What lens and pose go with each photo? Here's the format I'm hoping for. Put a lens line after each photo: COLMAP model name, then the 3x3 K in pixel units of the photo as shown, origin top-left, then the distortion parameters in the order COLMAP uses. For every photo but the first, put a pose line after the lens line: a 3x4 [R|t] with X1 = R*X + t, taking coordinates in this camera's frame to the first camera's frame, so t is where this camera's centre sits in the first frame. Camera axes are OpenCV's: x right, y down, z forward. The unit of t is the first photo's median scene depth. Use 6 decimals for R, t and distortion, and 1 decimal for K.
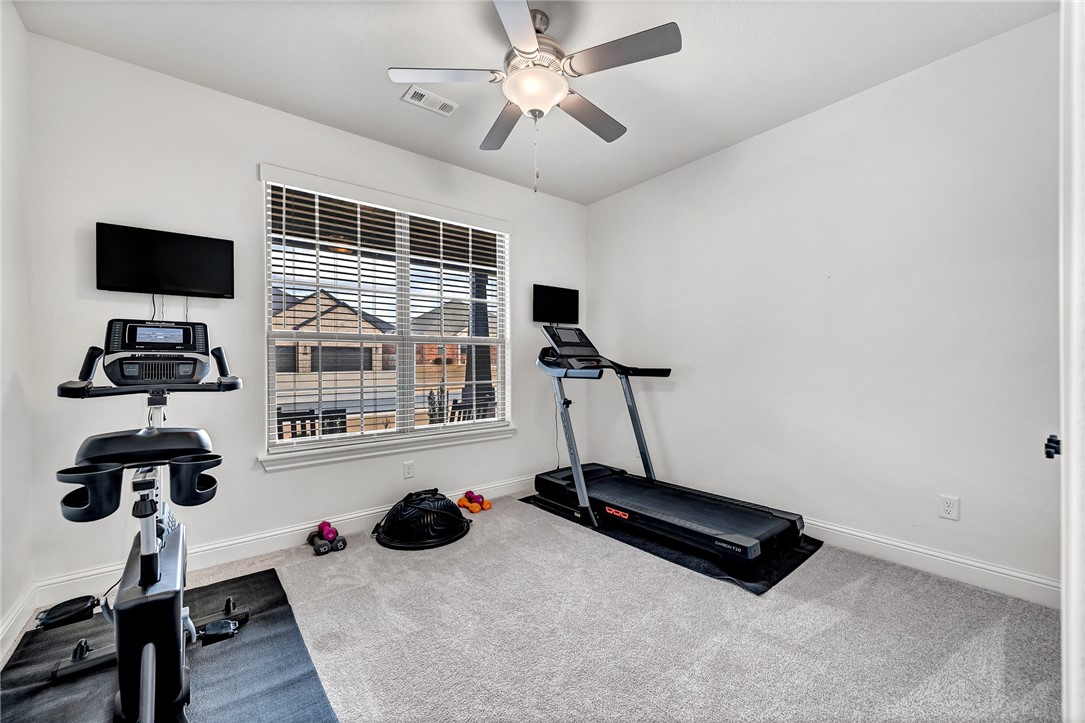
lens RADIAL K [[430.1, 0, 540.8], [0, 430.1, 361.0], [0, 0, 1]] dist [0.010745, -0.004004]
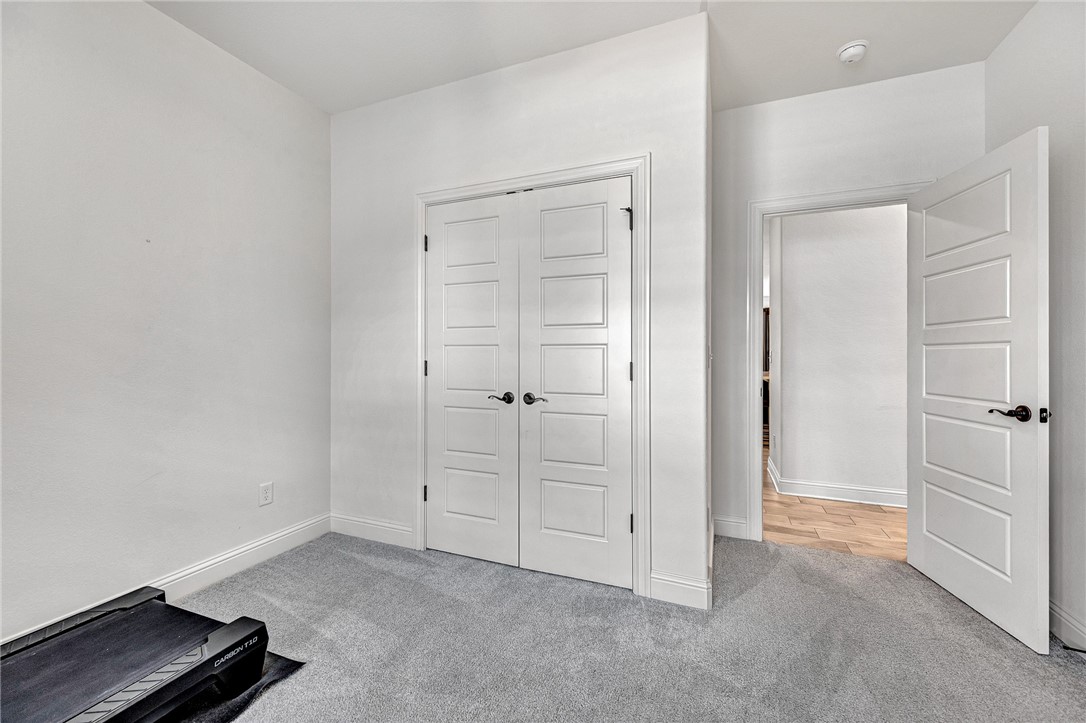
lens RADIAL K [[430.5, 0, 539.6], [0, 430.5, 357.9], [0, 0, 1]] dist [0.010745, -0.004004]
pose [[-0.477653, 0.012035, 0.878466, -0.217532], [0.004099, 0.999926, -0.011470, 0.009935], [-0.878539, -0.001877, -0.477667, 0.599340]]
